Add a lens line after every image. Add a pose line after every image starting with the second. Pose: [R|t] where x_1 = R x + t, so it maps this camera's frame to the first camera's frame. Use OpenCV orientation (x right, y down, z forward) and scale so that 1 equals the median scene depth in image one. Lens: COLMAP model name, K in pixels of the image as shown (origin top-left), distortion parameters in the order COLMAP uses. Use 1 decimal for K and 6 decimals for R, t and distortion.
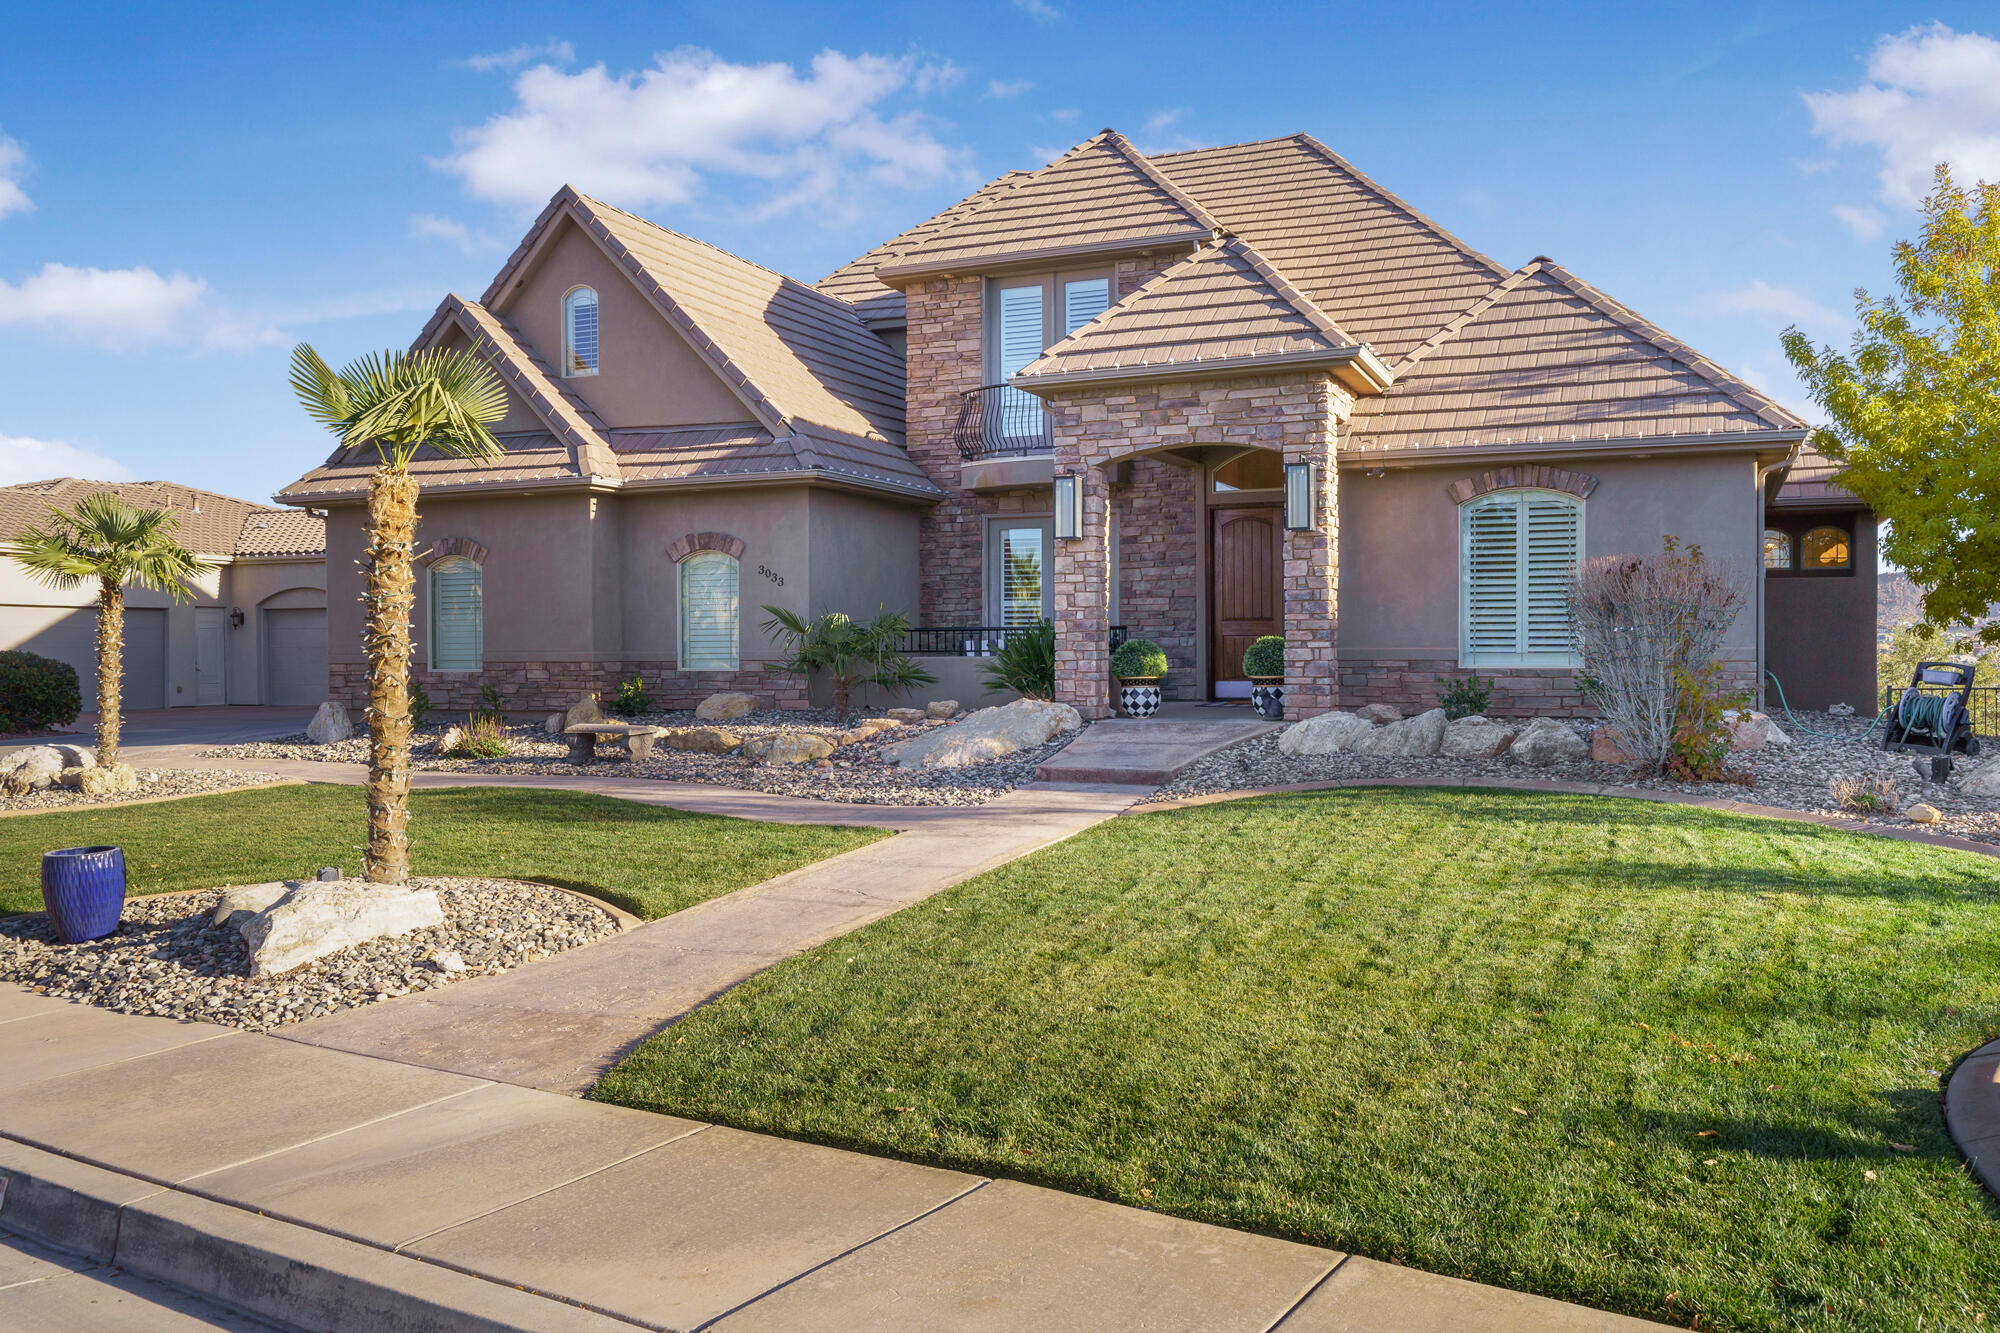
lens RADIAL K [[1645.5, 0, 1000.0], [0, 1645.5, 666.5], [0, 0, 1]] dist [0.006428, -0.001193]
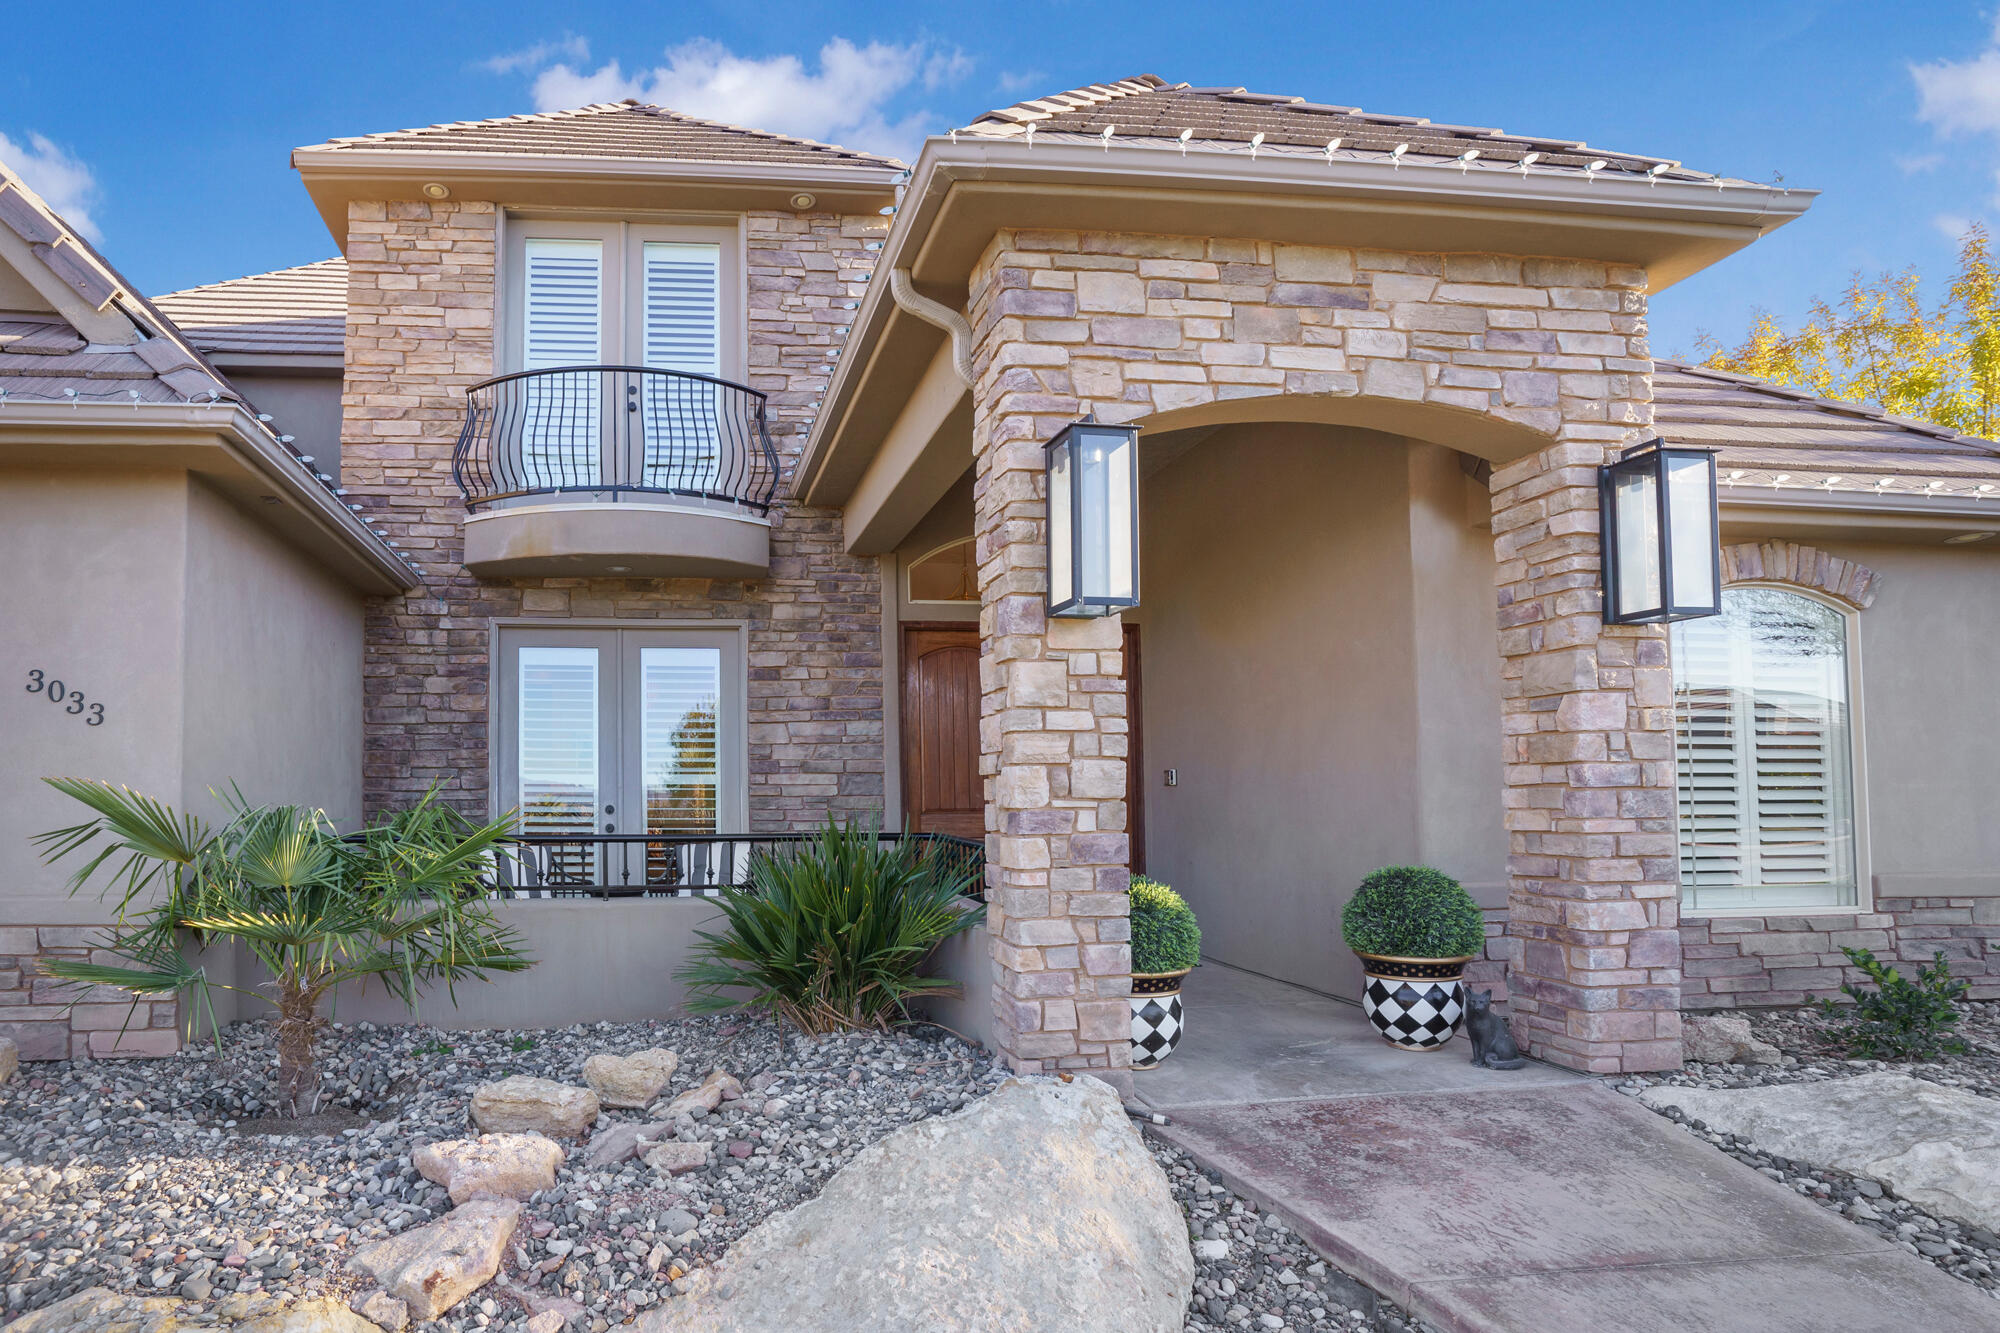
lens RADIAL K [[1094.6, 0, 756.9], [0, 1094.6, 761.7], [0, 0, 1]] dist [-0.065759, 0.025413]
pose [[0.883726, 0.020667, 0.467549, -0.114674], [0.003356, 0.998719, -0.050489, -0.028417], [-0.467993, 0.046188, 0.882524, 0.719271]]
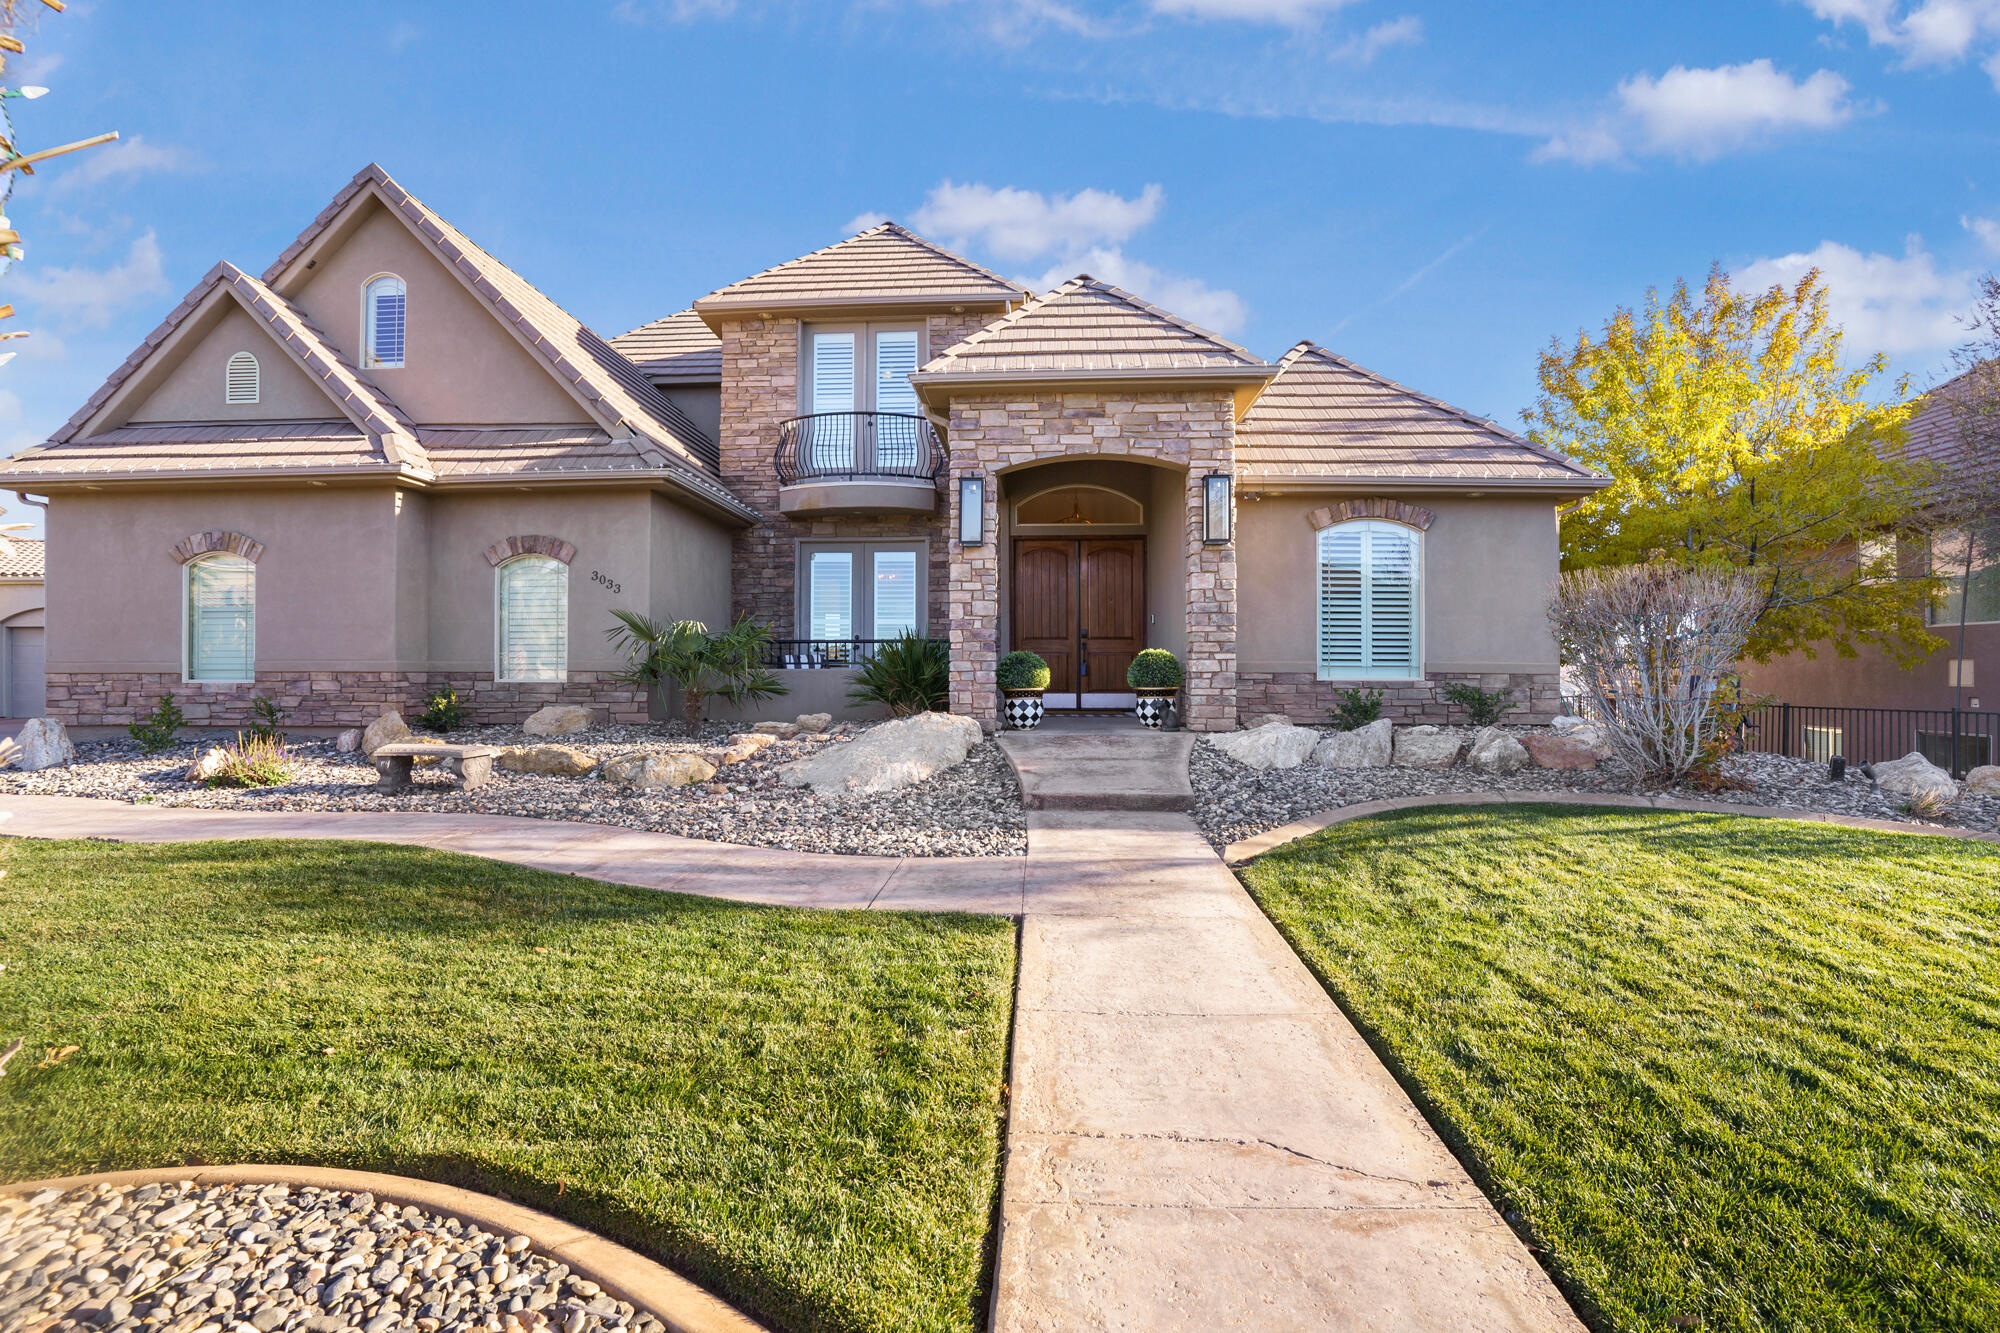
lens RADIAL K [[1010.0, 0, 1000.0], [0, 1010.0, 666.5], [0, 0, 1]] dist [-0.084298, 0.044059]
pose [[0.936880, 0.008495, 0.349549, -0.128319], [-0.001521, 0.999794, -0.020221, 0.004765], [-0.349649, 0.018413, 0.936700, 0.387100]]
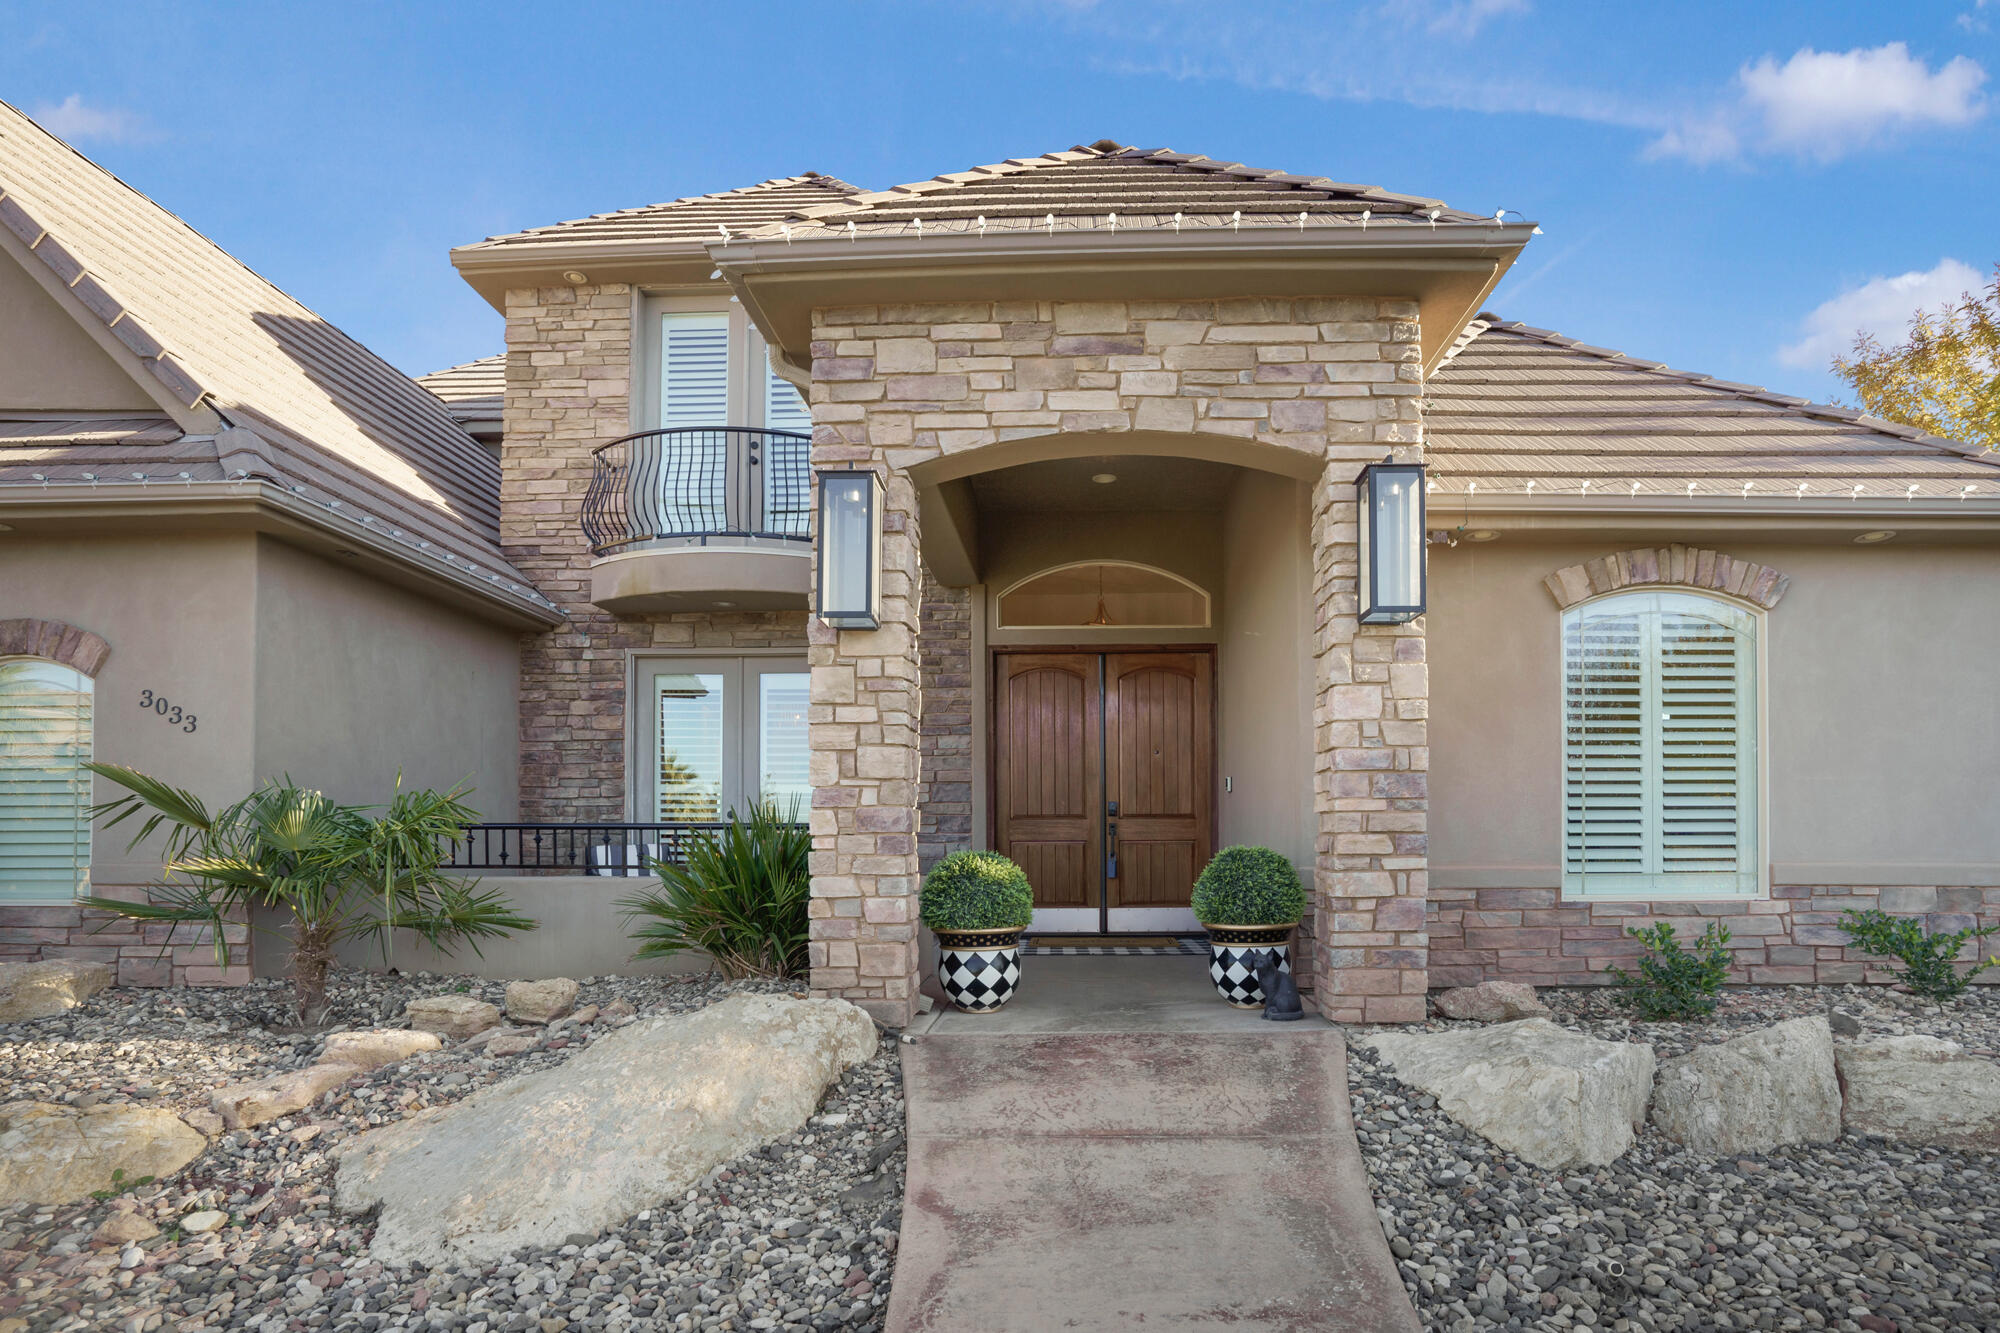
lens RADIAL K [[1084.8, 0, 1043.3], [0, 1084.8, 829.0], [0, 0, 1]] dist [-0.035641, 0.003296]
pose [[0.930645, 0.009490, 0.365800, -0.013993], [-0.000431, 0.999691, -0.024840, -0.013294], [-0.365922, 0.022960, 0.930362, 0.621620]]
